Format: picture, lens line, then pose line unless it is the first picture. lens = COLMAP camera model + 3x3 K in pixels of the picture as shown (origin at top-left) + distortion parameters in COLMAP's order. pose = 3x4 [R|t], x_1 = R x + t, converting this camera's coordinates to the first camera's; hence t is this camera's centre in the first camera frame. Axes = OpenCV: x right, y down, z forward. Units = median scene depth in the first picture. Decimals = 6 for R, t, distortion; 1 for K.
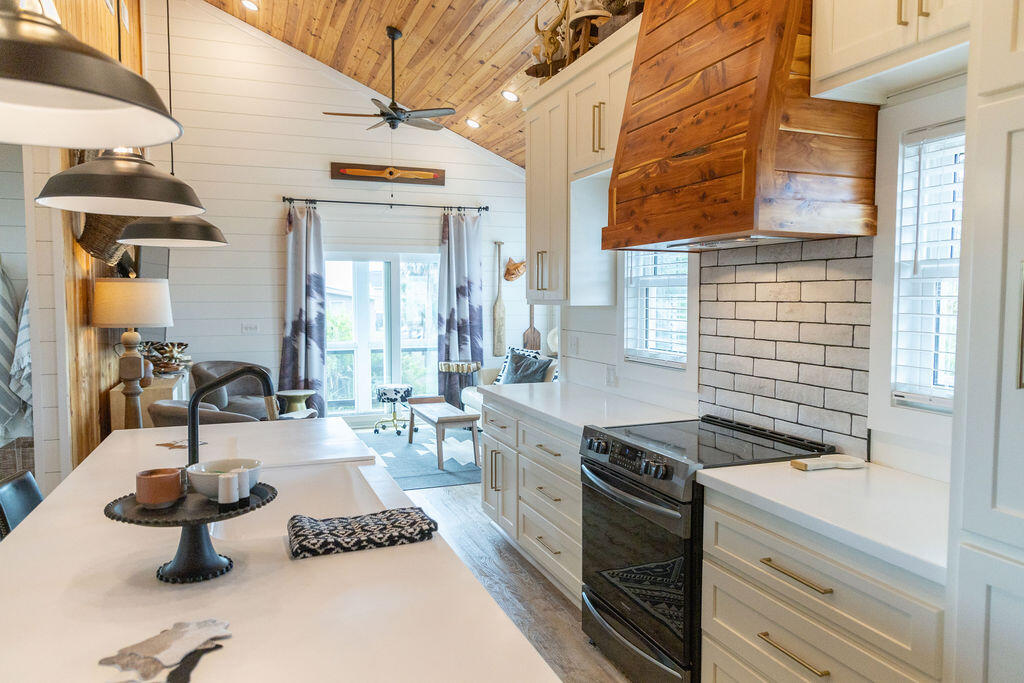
lens RADIAL K [[694.3, 0, 514.6], [0, 694.3, 343.3], [0, 0, 1]] dist [0.000416, 0.002506]
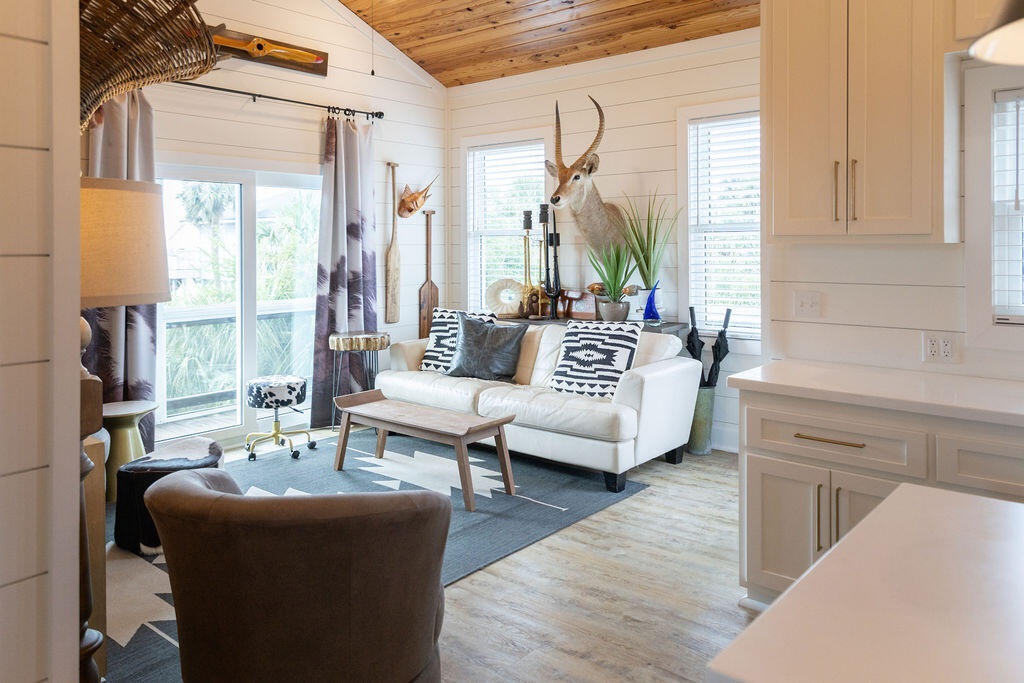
lens RADIAL K [[731.0, 0, 495.3], [0, 731.0, 255.6], [0, 0, 1]] dist [-0.000500, 0.005063]
pose [[0.874906, -0.010479, 0.484180, -0.329907], [0.035711, 0.998440, -0.042919, -0.015864], [-0.482975, 0.054840, 0.873915, 0.326250]]
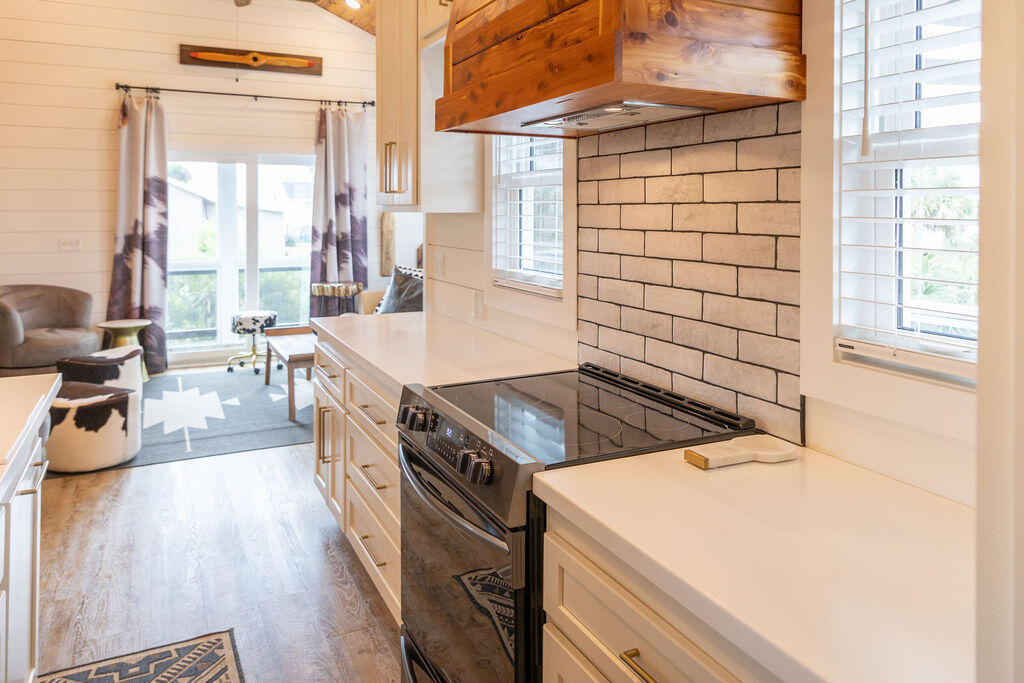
lens RADIAL K [[731.0, 0, 518.2], [0, 731.0, 216.3], [0, 0, 1]] dist [-0.000500, 0.005063]
pose [[0.995078, 0.001689, 0.099083, 0.054105], [0.004139, 0.998274, -0.058580, -0.001647], [-0.099011, 0.058702, 0.993353, 0.102768]]
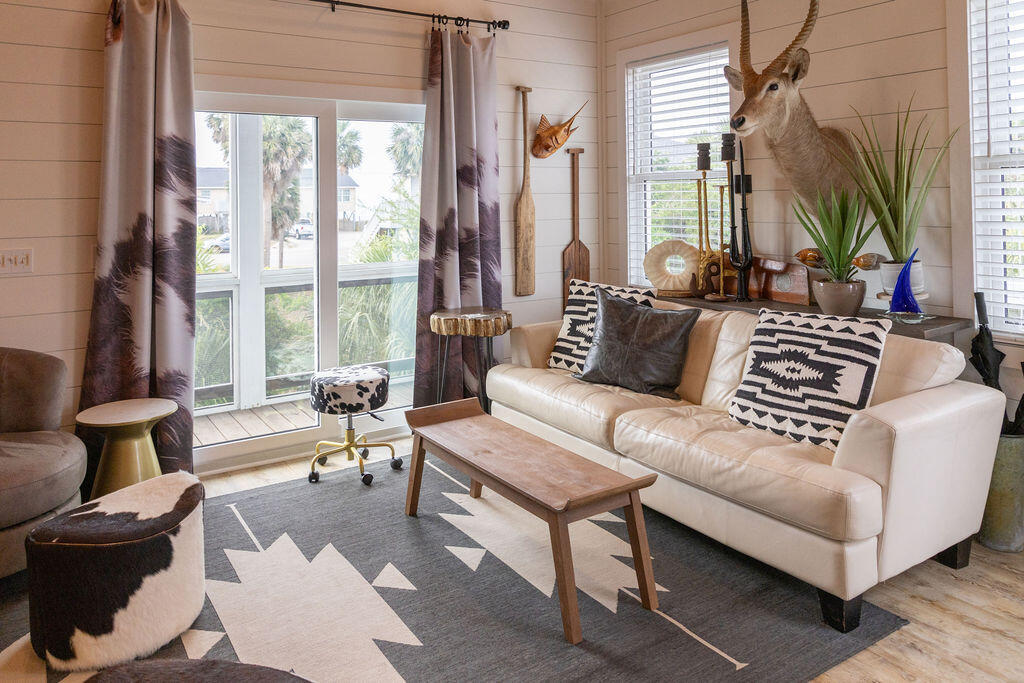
lens RADIAL K [[731.0, 0, 500.3], [0, 731.0, 192.1], [0, 0, 1]] dist [-0.000500, 0.005063]
pose [[0.975296, -0.008842, 0.220725, -0.187894], [0.024938, 0.997218, -0.070247, -0.025257], [-0.219490, 0.074016, 0.972803, 0.496715]]
